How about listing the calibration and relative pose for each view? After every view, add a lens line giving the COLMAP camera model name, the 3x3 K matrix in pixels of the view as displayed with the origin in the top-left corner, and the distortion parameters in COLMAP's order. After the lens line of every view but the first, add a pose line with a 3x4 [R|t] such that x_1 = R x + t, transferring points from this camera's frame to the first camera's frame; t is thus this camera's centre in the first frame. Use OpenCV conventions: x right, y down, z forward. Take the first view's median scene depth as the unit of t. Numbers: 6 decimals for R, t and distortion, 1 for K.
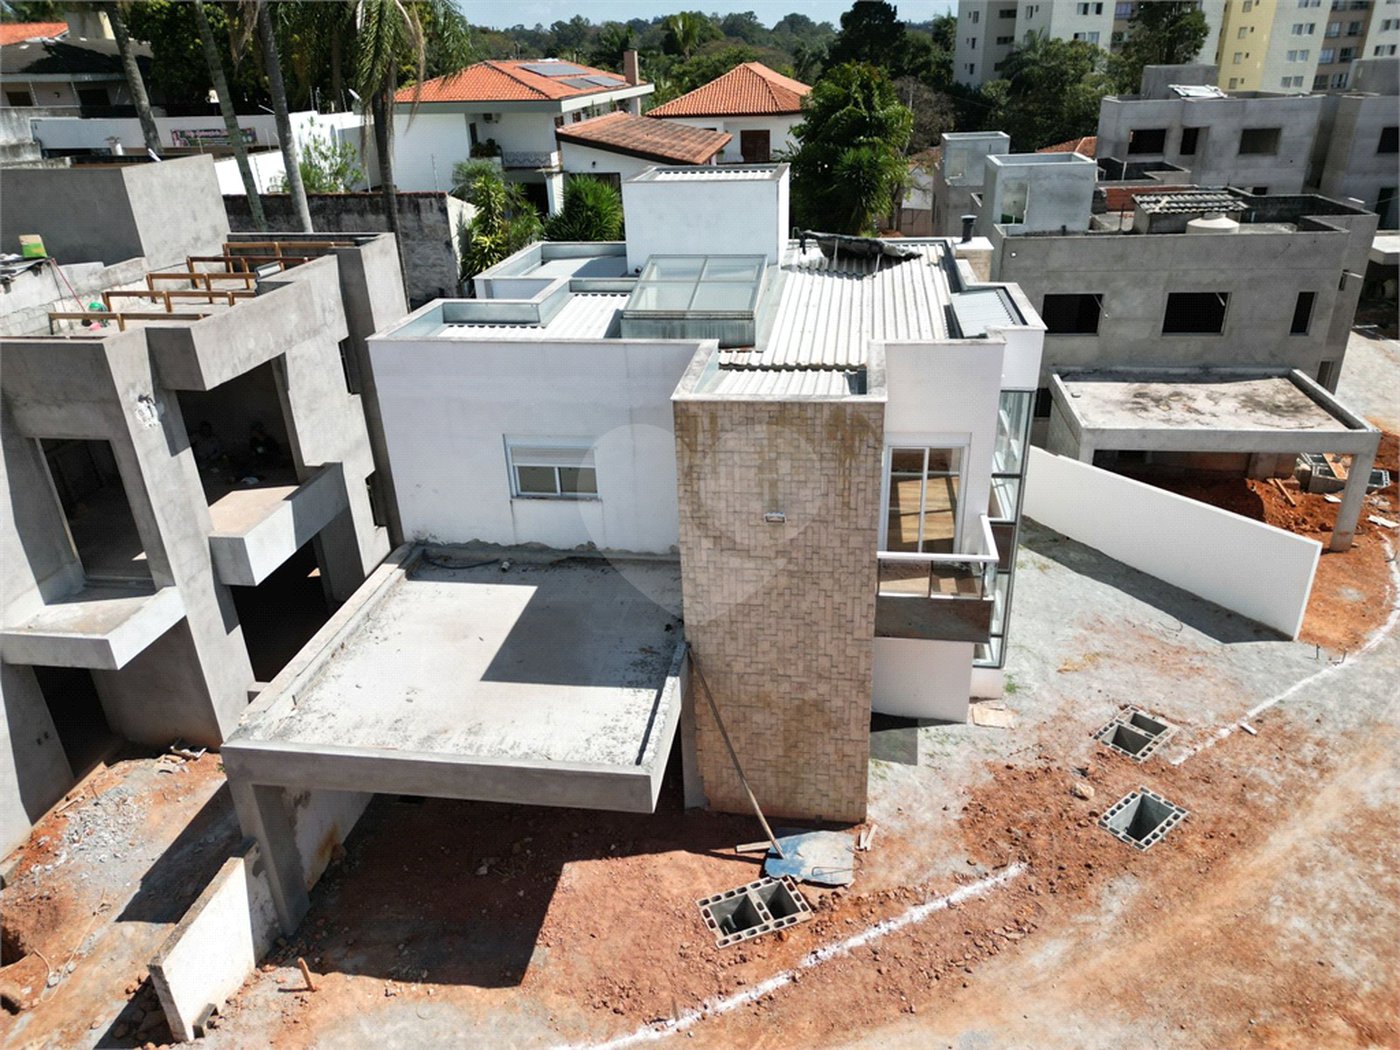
lens RADIAL K [[974.6, 0, 700.4], [0, 974.6, 524.5], [0, 0, 1]] dist [0.069837, -0.062811]
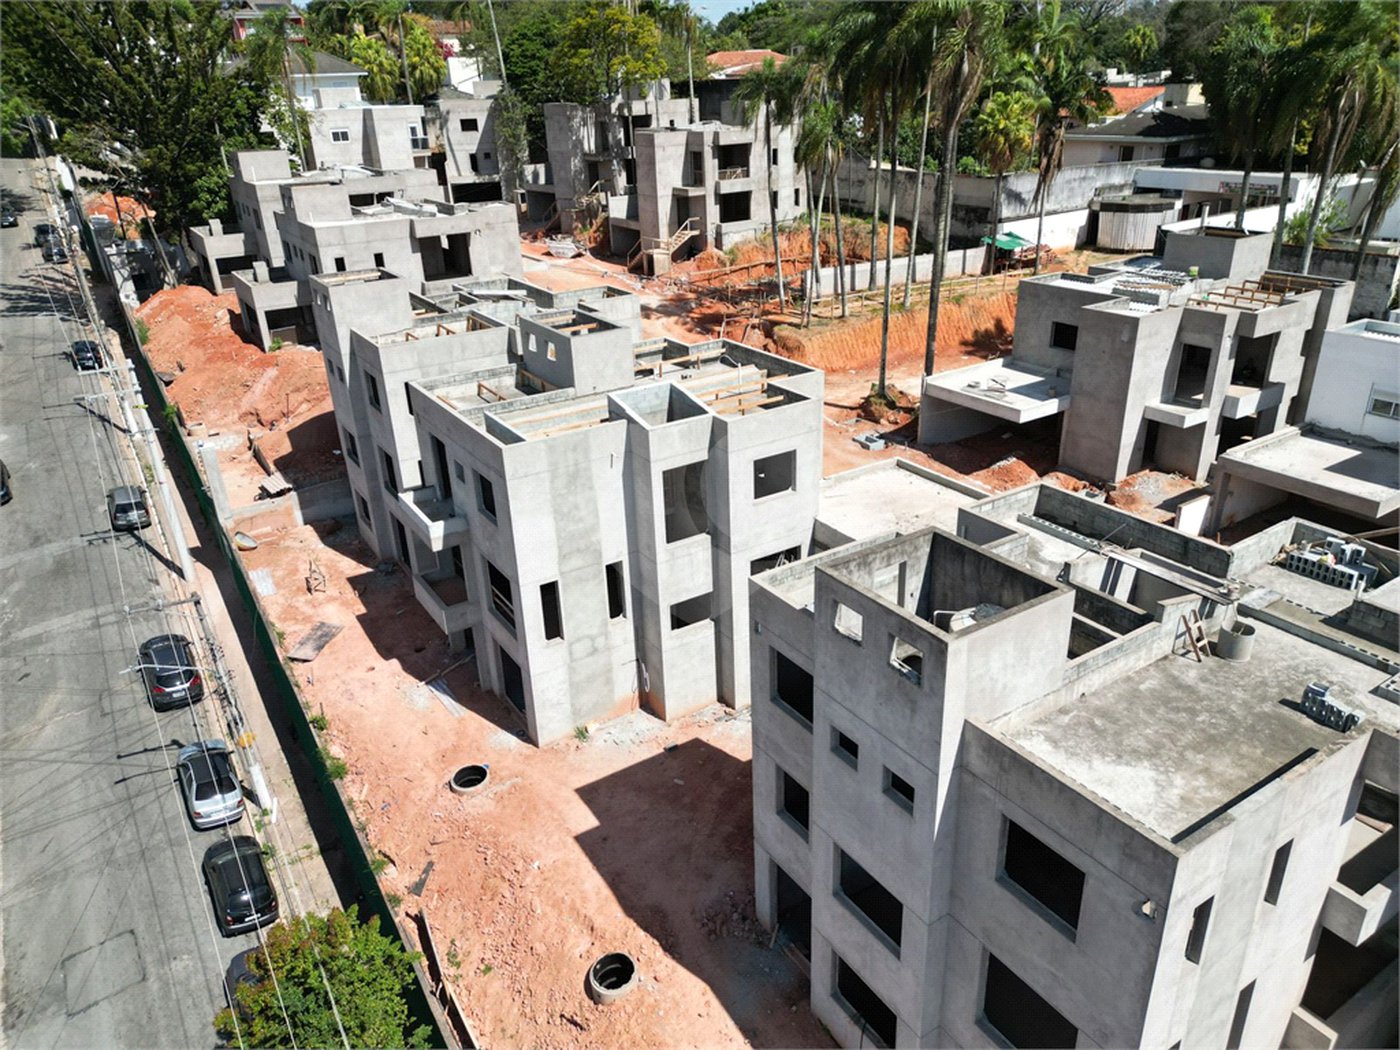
lens RADIAL K [[974.6, 0, 702.6], [0, 974.6, 523.5], [0, 0, 1]] dist [0.069837, -0.062811]
pose [[0.656359, 0.320328, -0.683068, 0.364317], [-0.310310, 0.939881, 0.142585, 0.297952], [0.687677, 0.118376, 0.716301, -1.344910]]
